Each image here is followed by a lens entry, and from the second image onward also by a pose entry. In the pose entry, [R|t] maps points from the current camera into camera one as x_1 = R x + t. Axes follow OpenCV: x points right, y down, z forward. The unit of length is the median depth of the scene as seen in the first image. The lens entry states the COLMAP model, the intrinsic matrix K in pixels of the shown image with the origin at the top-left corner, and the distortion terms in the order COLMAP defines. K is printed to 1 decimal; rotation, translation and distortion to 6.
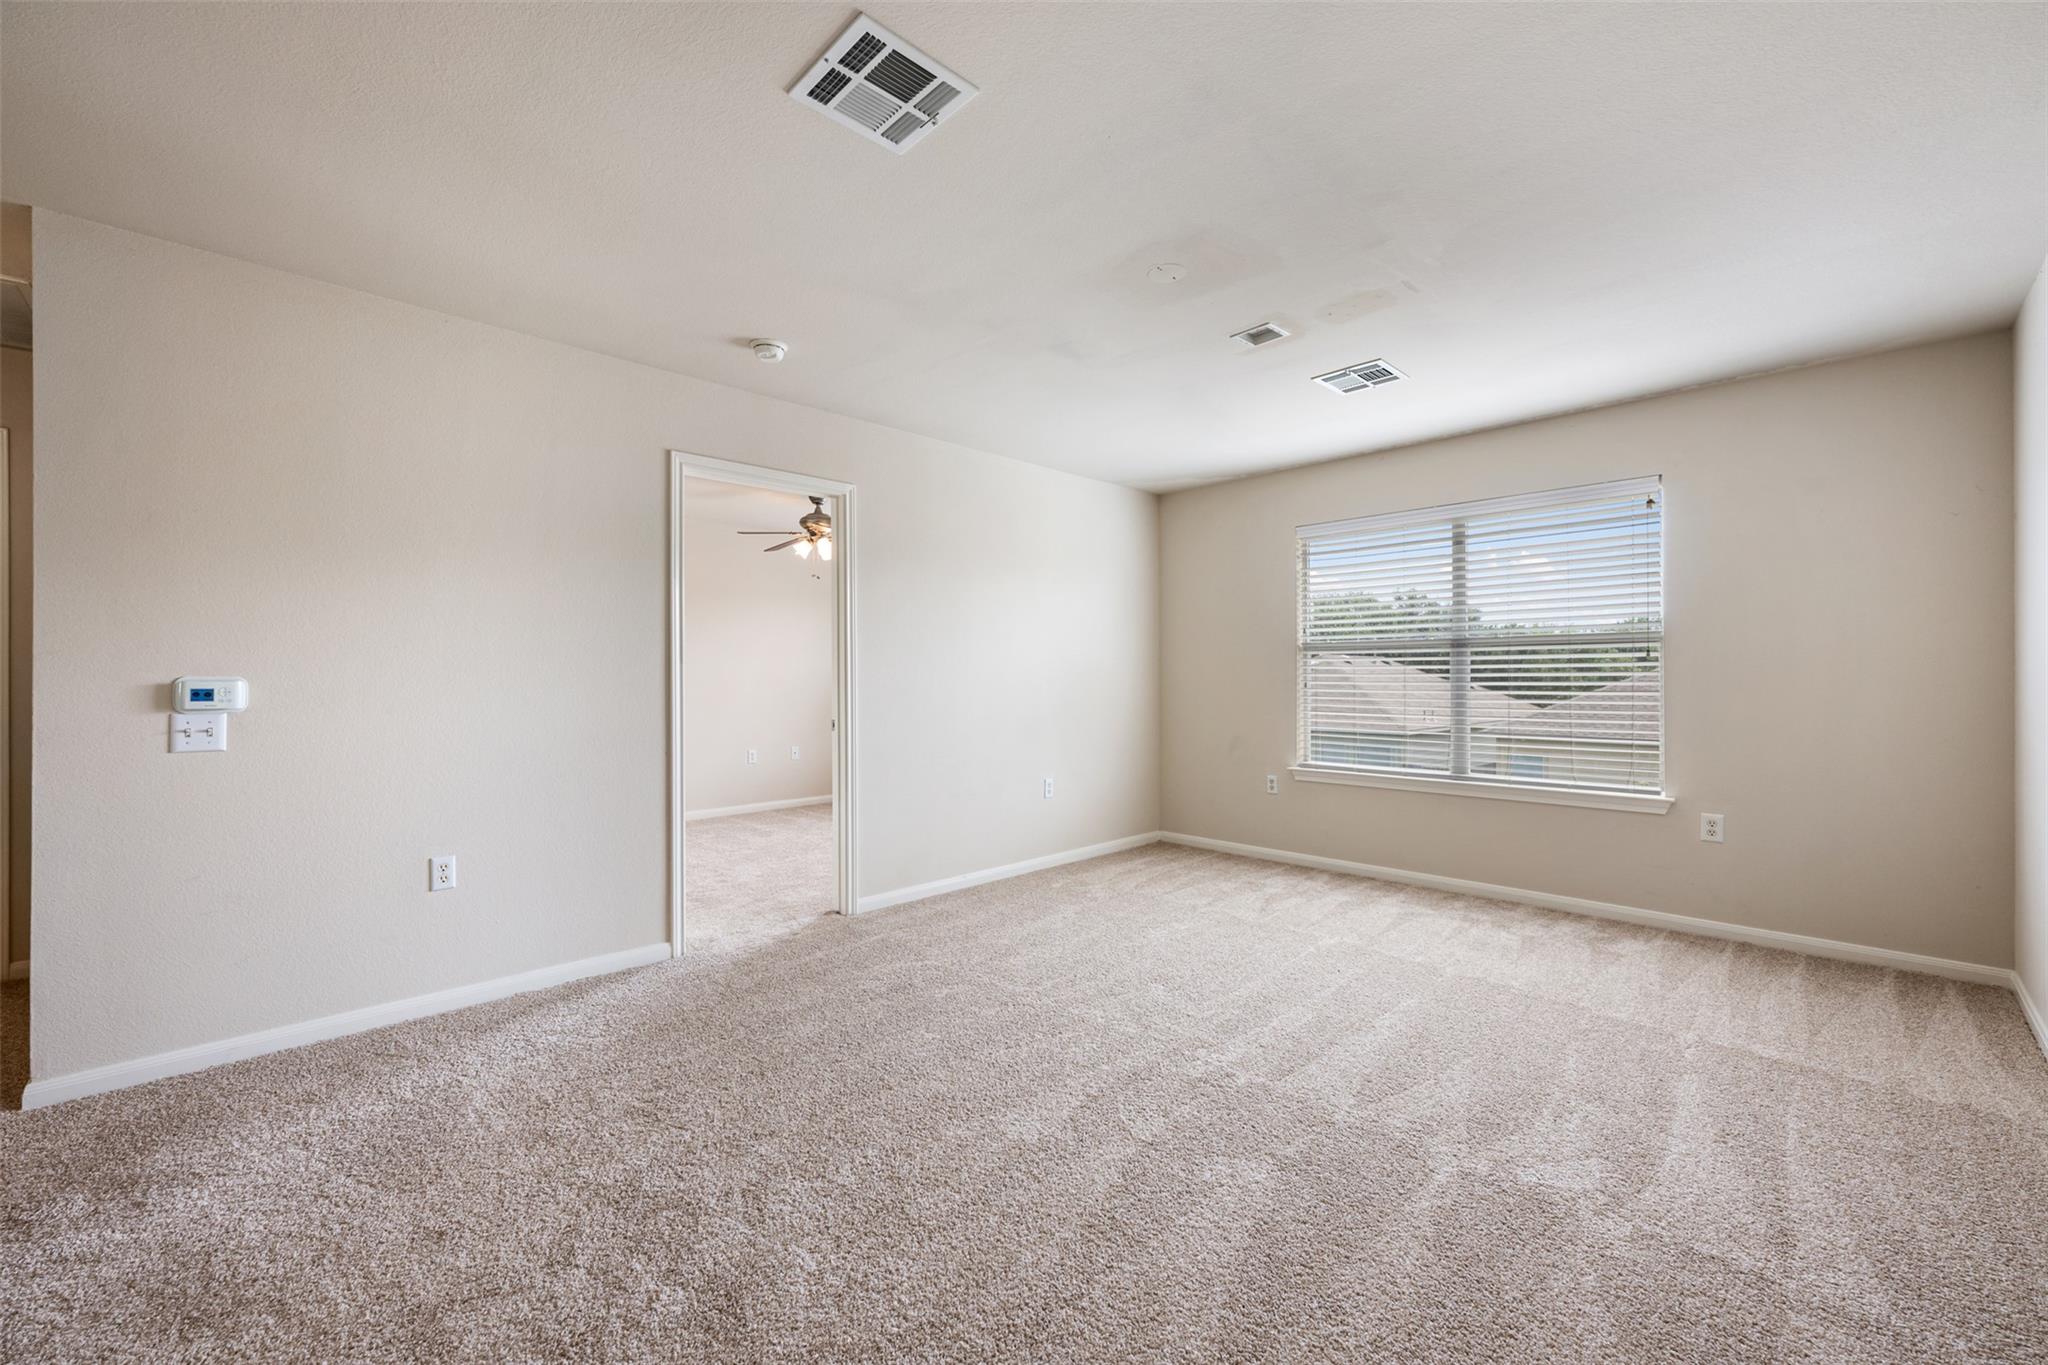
lens RADIAL K [[811.8, 0, 1027.6], [0, 811.8, 667.5], [0, 0, 1]] dist [-0.003062, 0.001116]
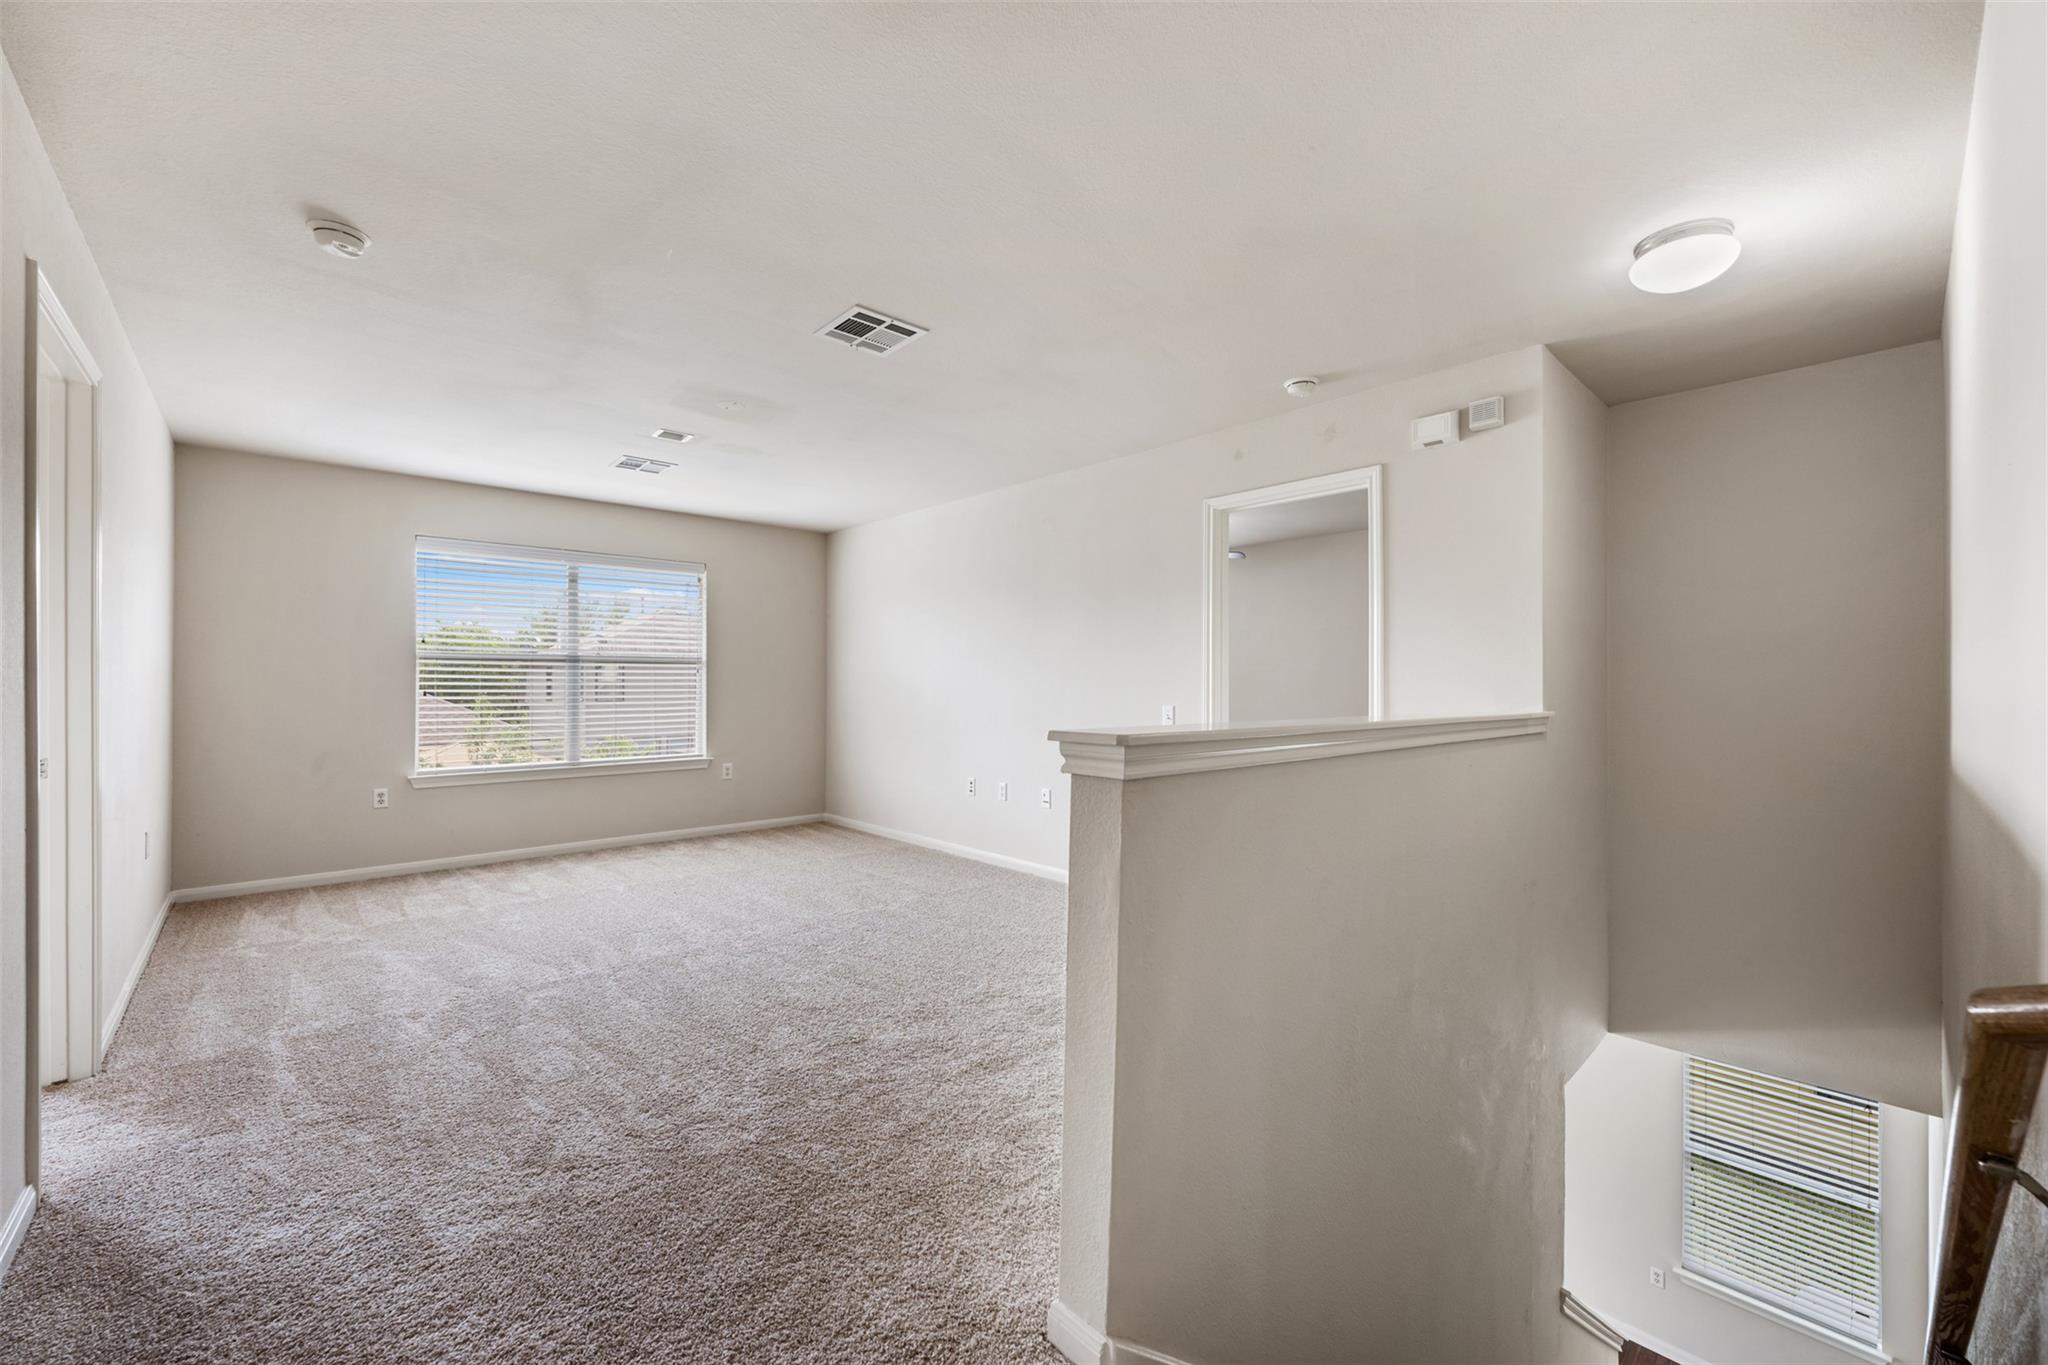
lens RADIAL K [[811.8, 0, 1026.2], [0, 811.8, 688.5], [0, 0, 1]] dist [-0.003062, 0.001116]
pose [[0.021047, -0.004557, 0.999768, -0.778515], [-0.016710, 0.999848, 0.004909, -0.002125], [-0.999639, -0.016809, 0.020968, 0.272392]]
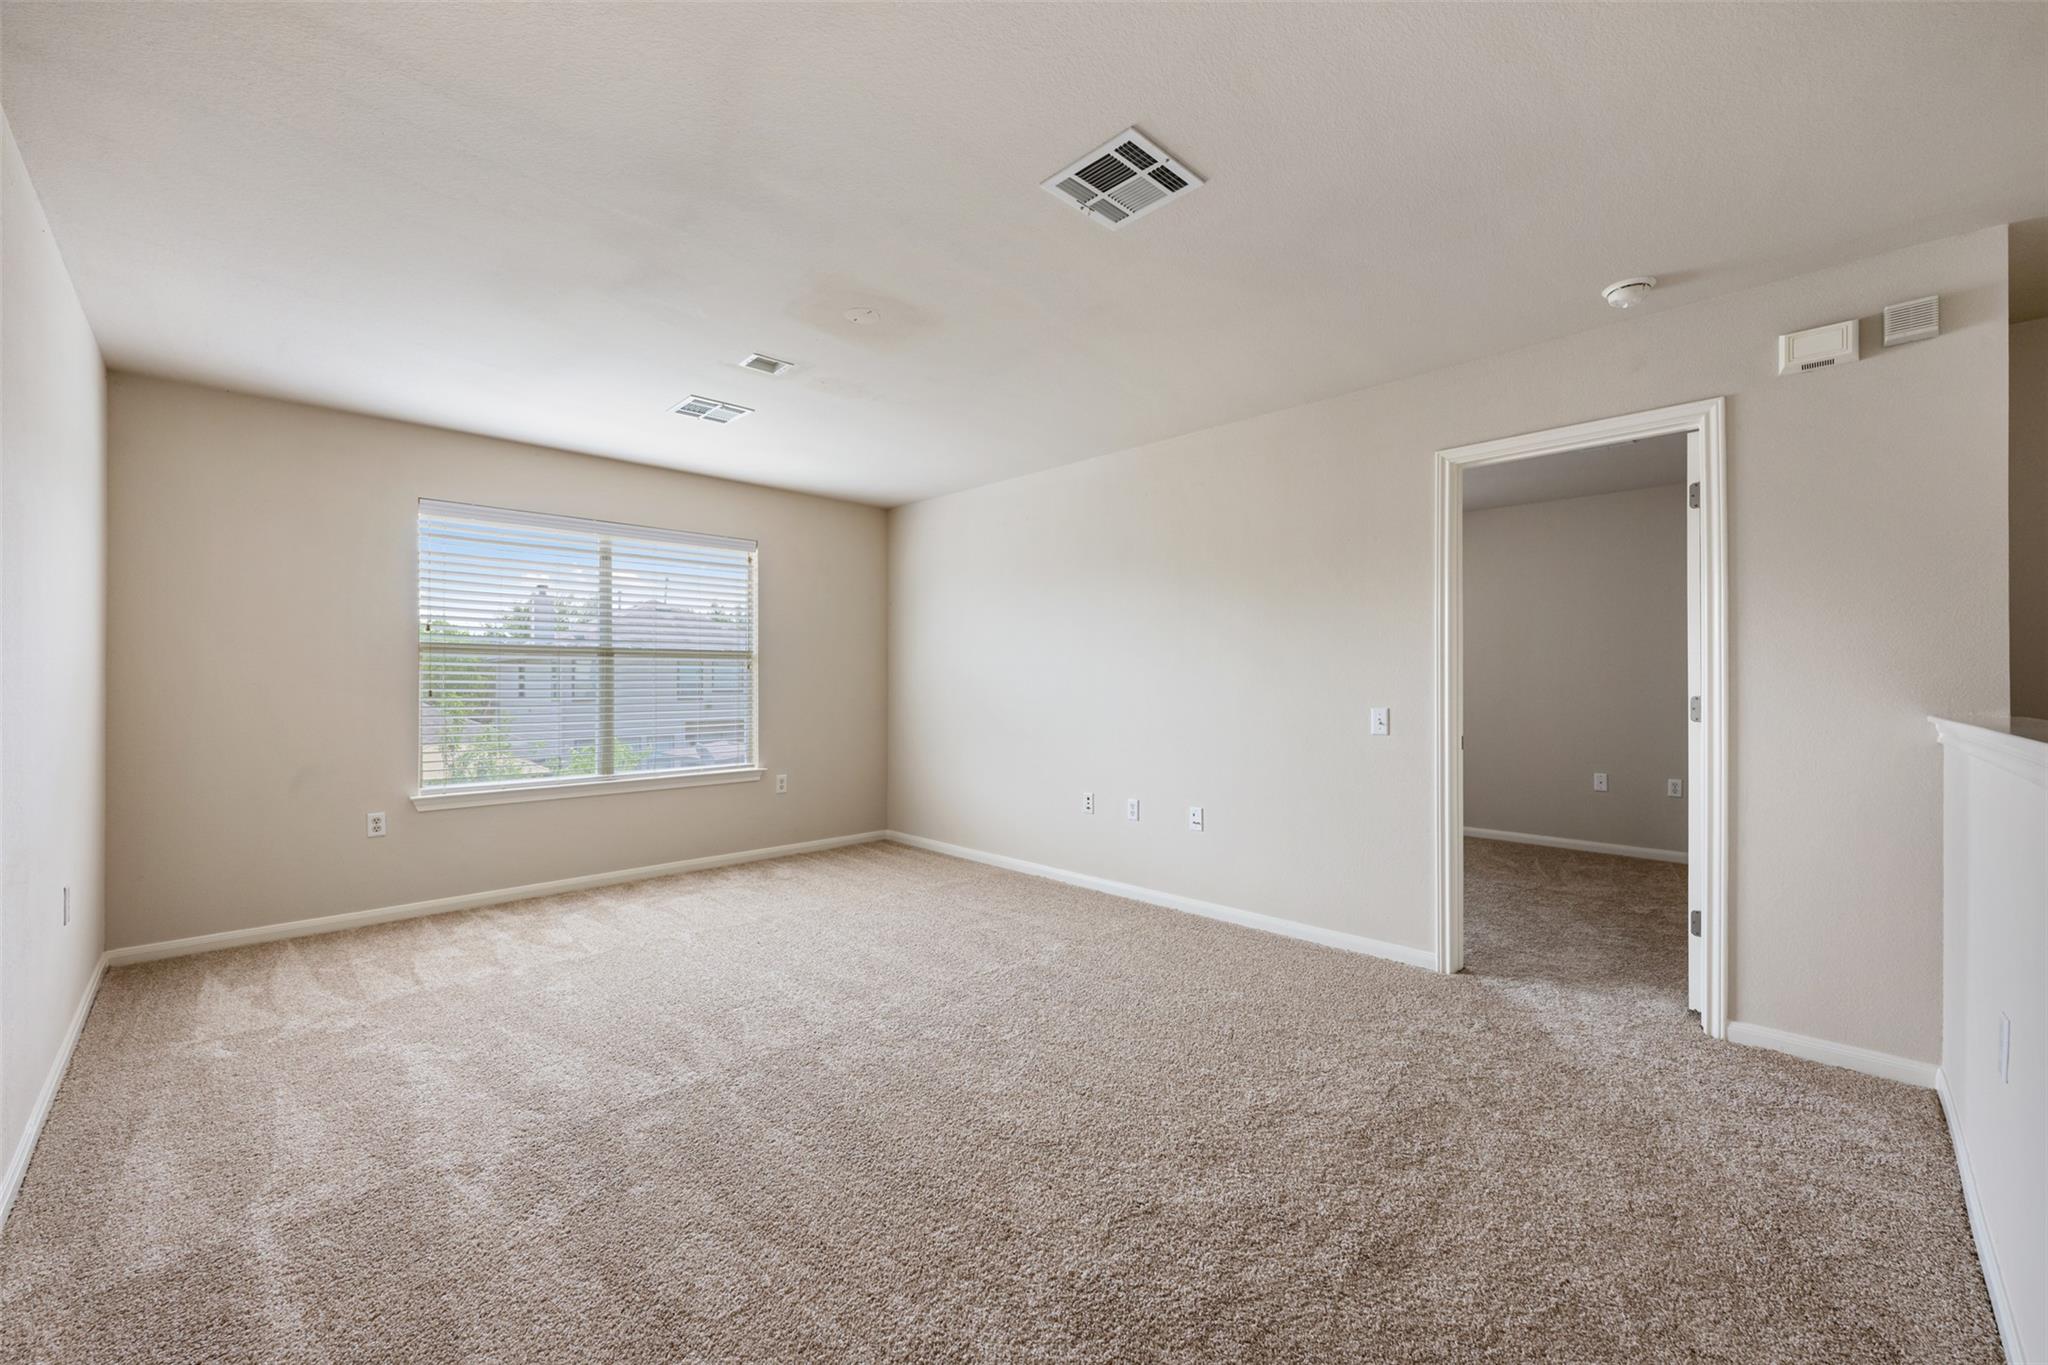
lens RADIAL K [[811.8, 0, 1025.3], [0, 811.8, 687.7], [0, 0, 1]] dist [-0.003062, 0.001116]
pose [[-0.010836, -0.006642, 0.999919, -0.574519], [-0.015785, 0.999854, 0.006471, 0.001324], [-0.999817, -0.015713, -0.010939, 0.487274]]
